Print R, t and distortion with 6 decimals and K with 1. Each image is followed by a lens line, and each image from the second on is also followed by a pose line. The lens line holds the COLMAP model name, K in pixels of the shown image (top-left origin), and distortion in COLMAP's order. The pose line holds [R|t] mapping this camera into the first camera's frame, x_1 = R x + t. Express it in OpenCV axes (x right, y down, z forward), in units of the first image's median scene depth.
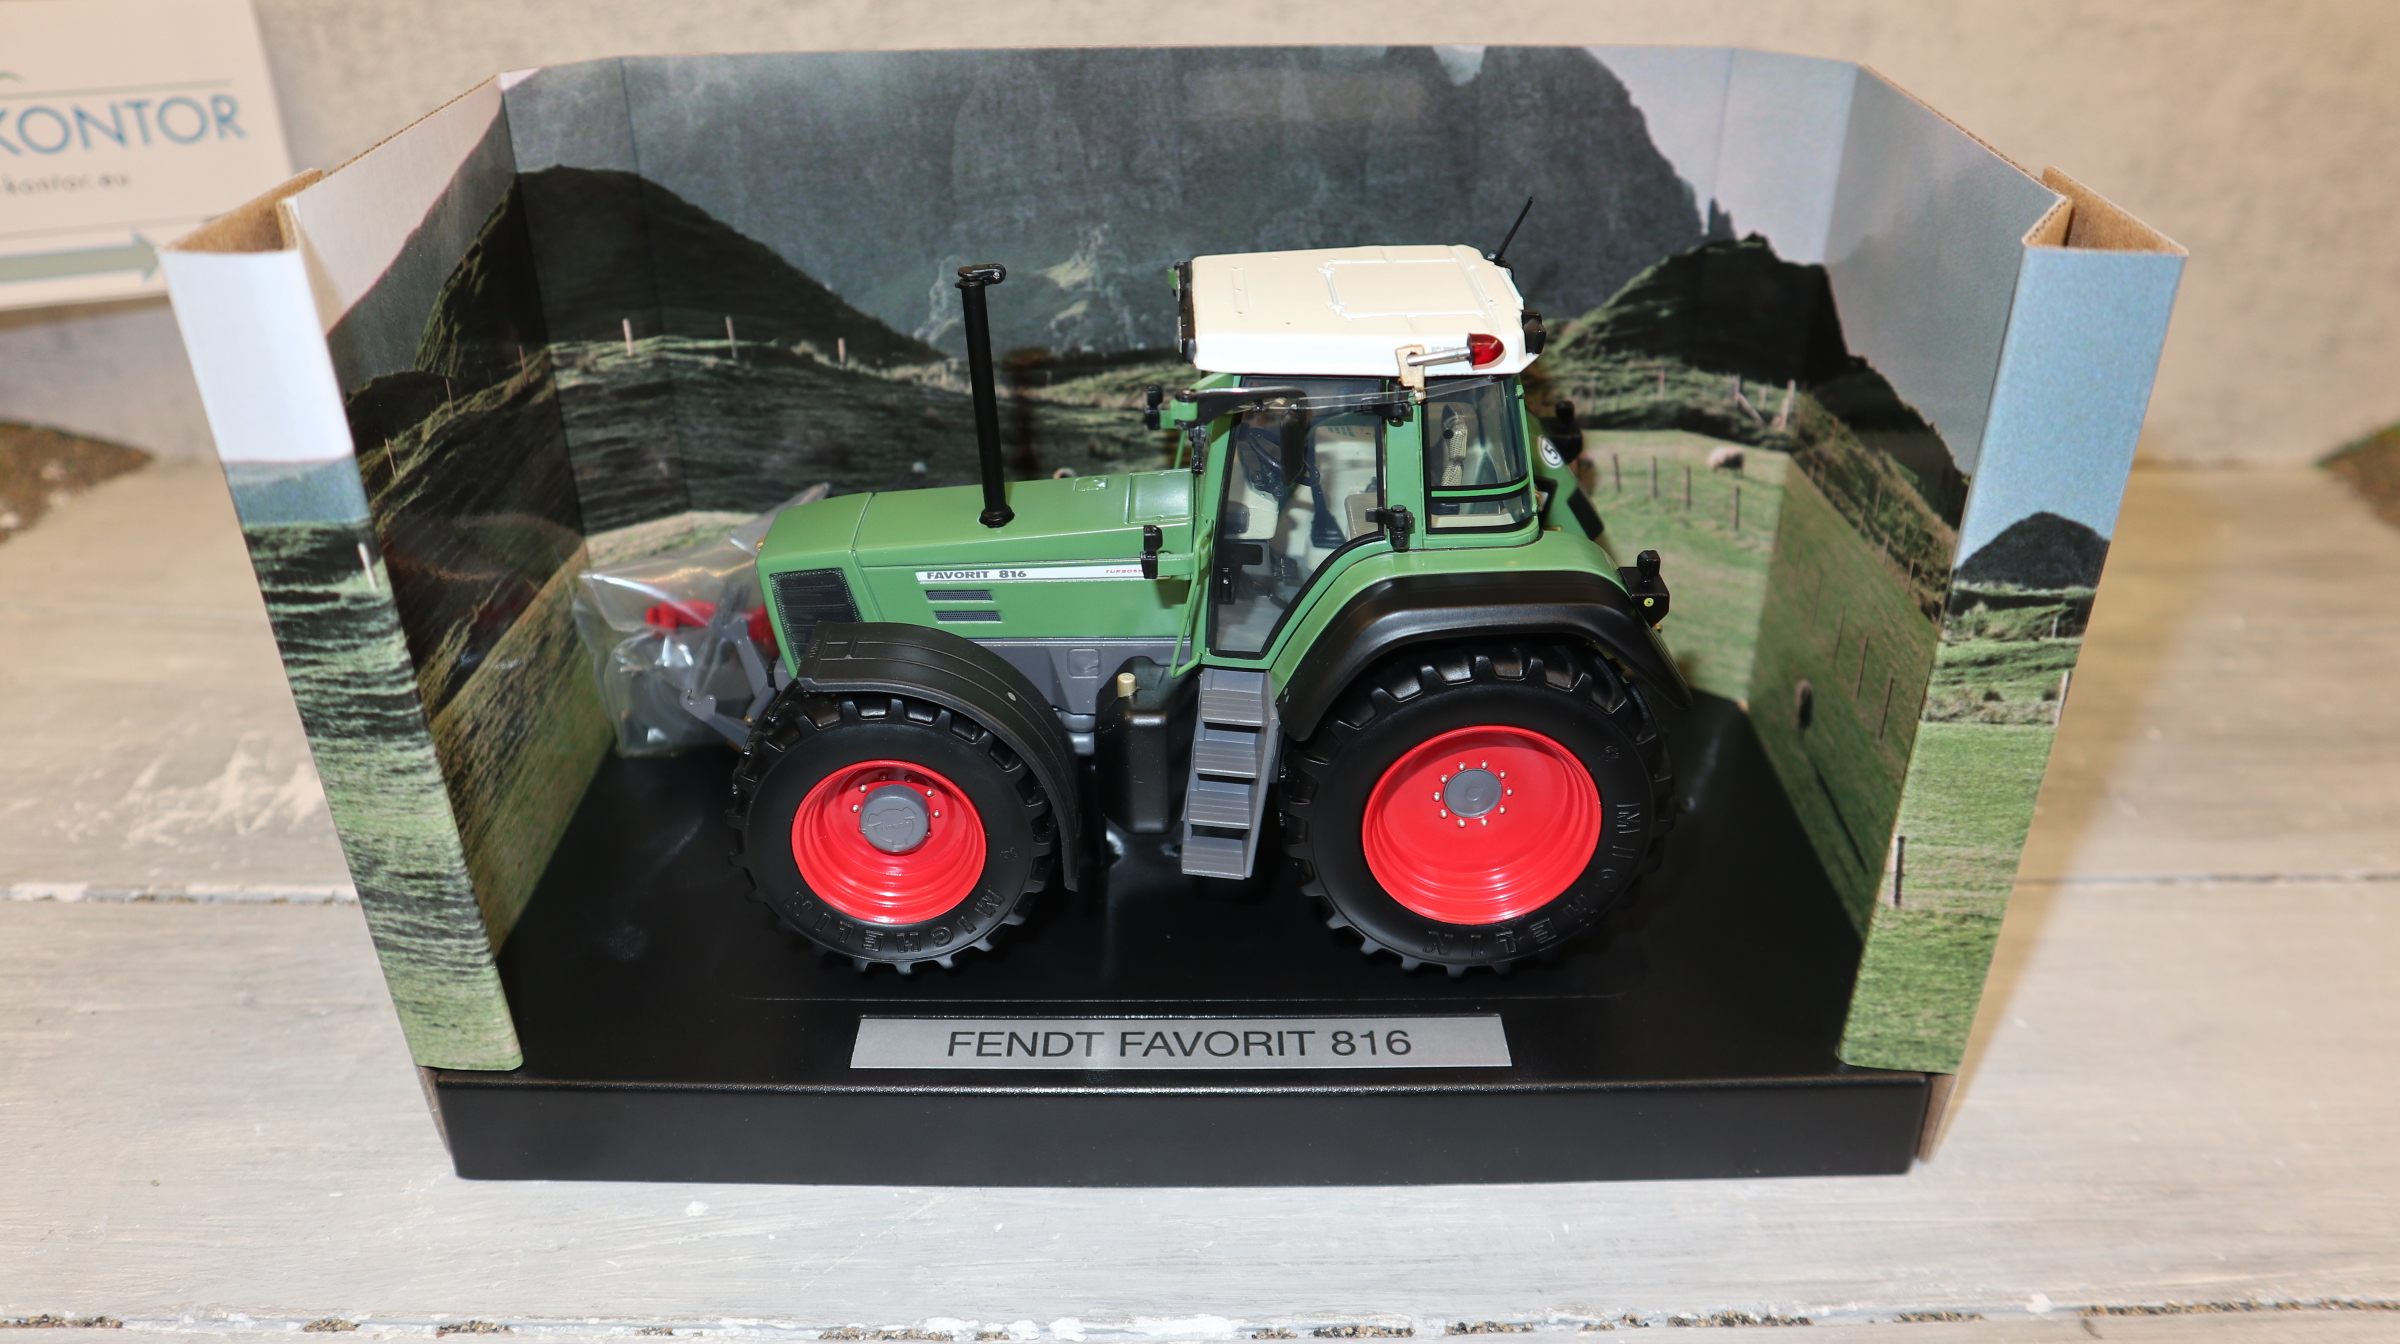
lens RADIAL K [[1716.3, 0, 1200.0], [0, 1716.3, 672.0], [0, 0, 1]] dist [-0.081617, 0.003527]
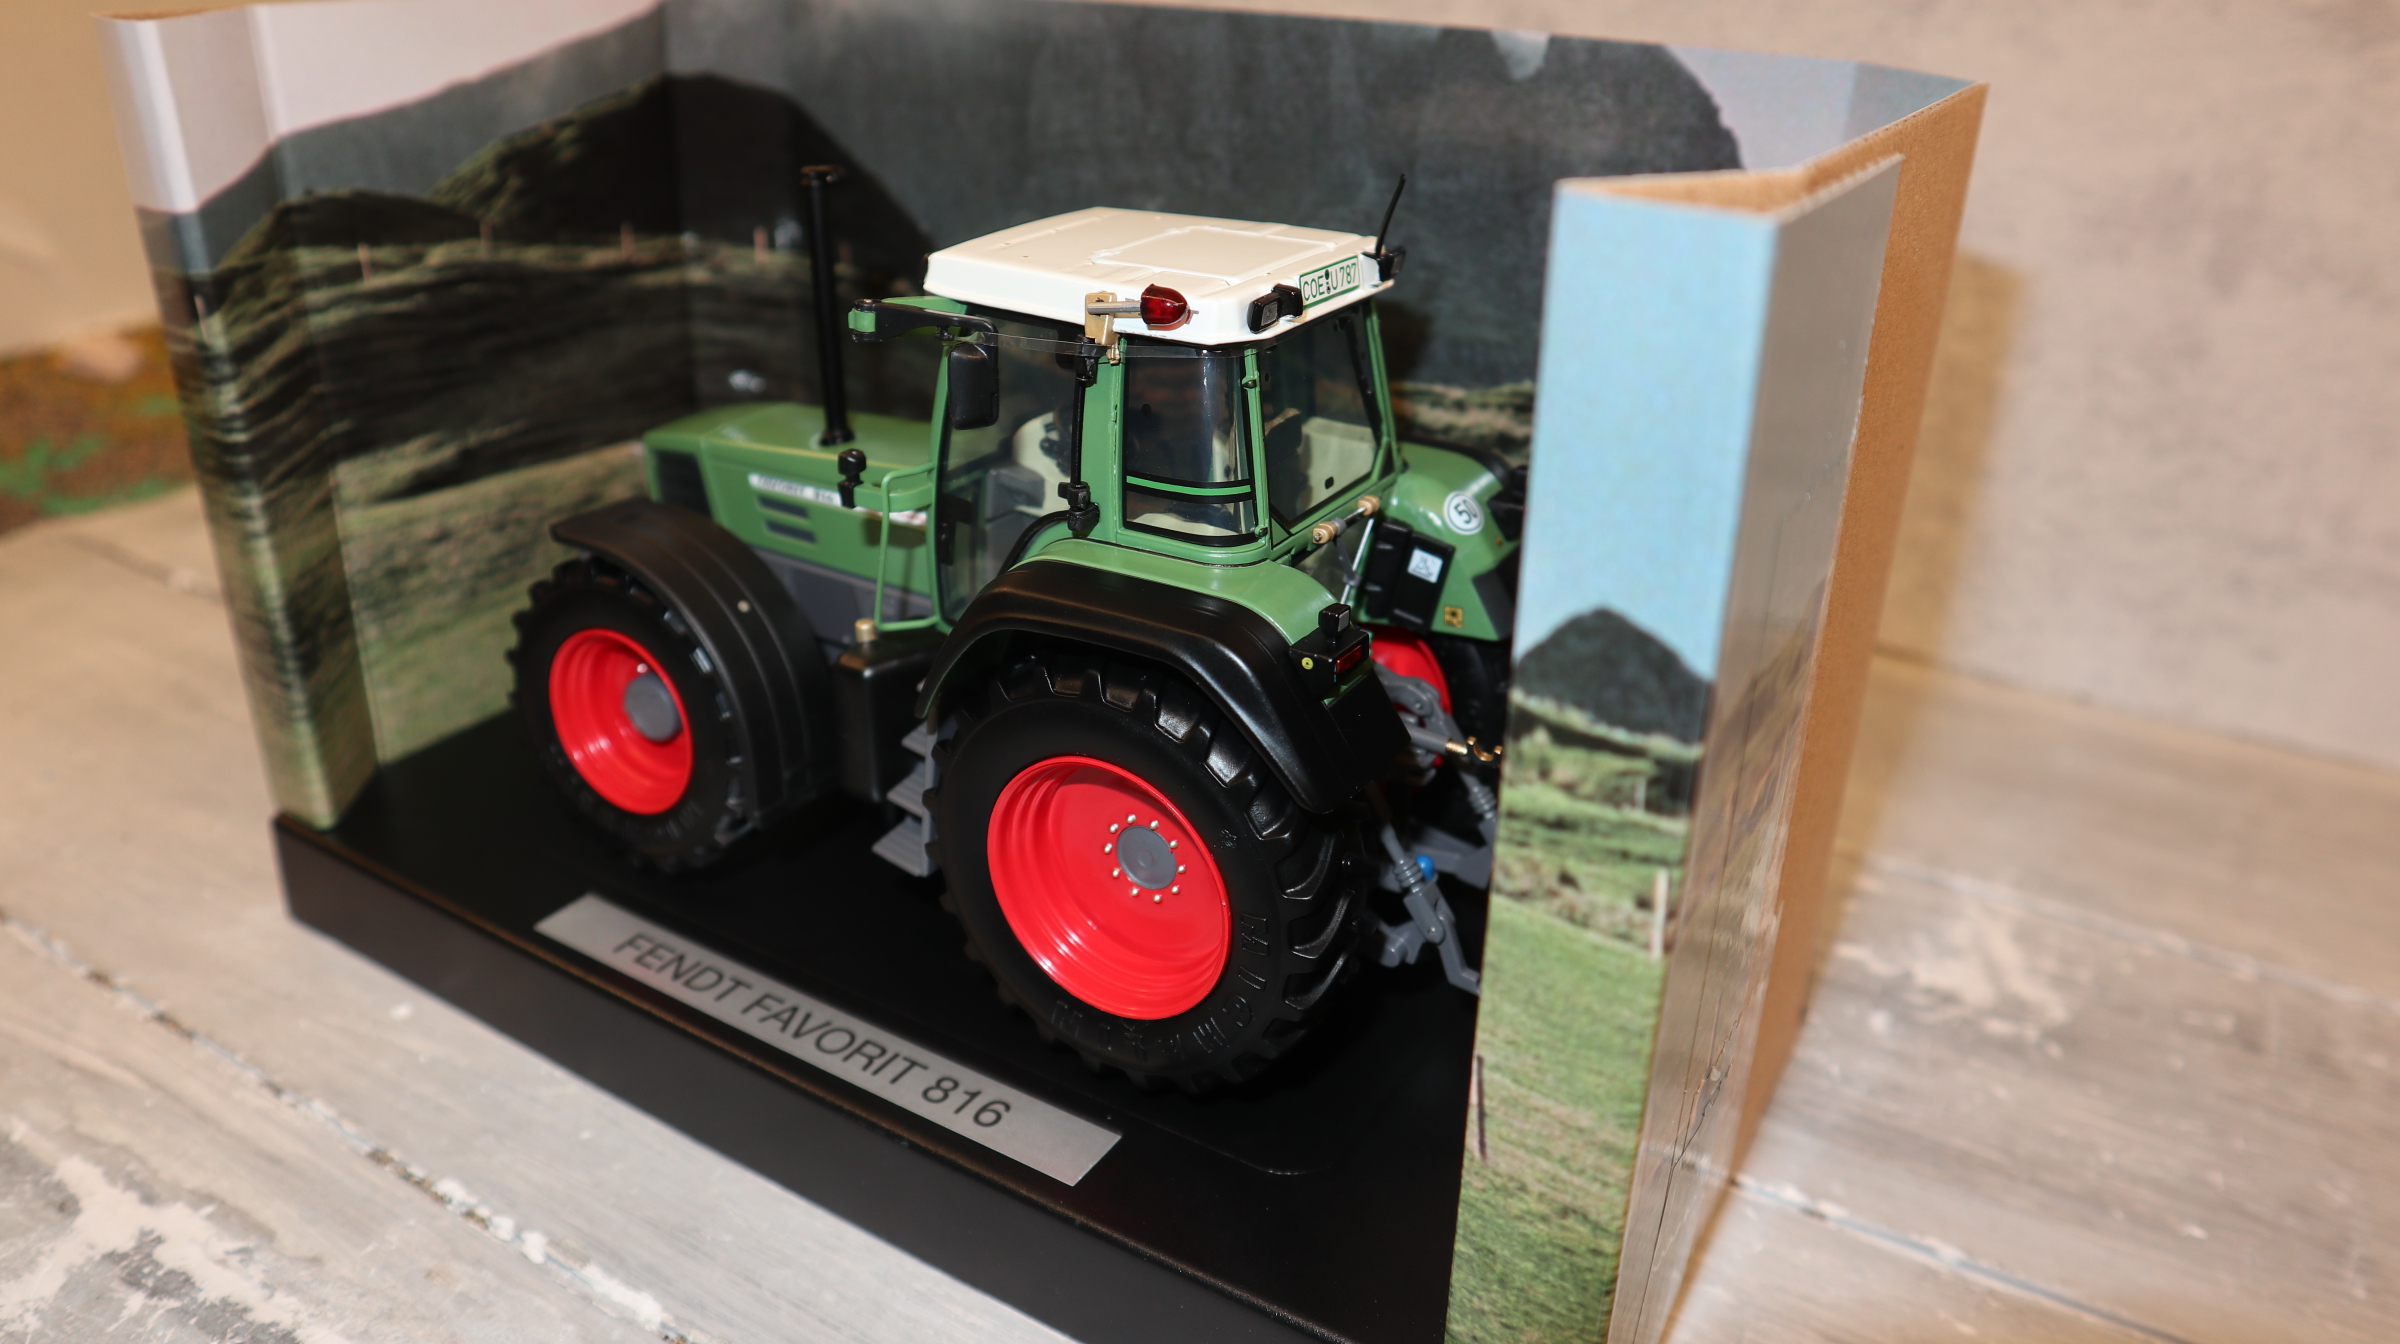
lens RADIAL K [[1716.3, 0, 1200.0], [0, 1716.3, 672.0], [0, 0, 1]] dist [-0.081617, 0.003527]
pose [[0.851795, 0.251396, -0.459613, 0.543698], [-0.289274, 0.957164, -0.012565, -0.012088], [0.436767, 0.143657, 0.888030, 0.264480]]
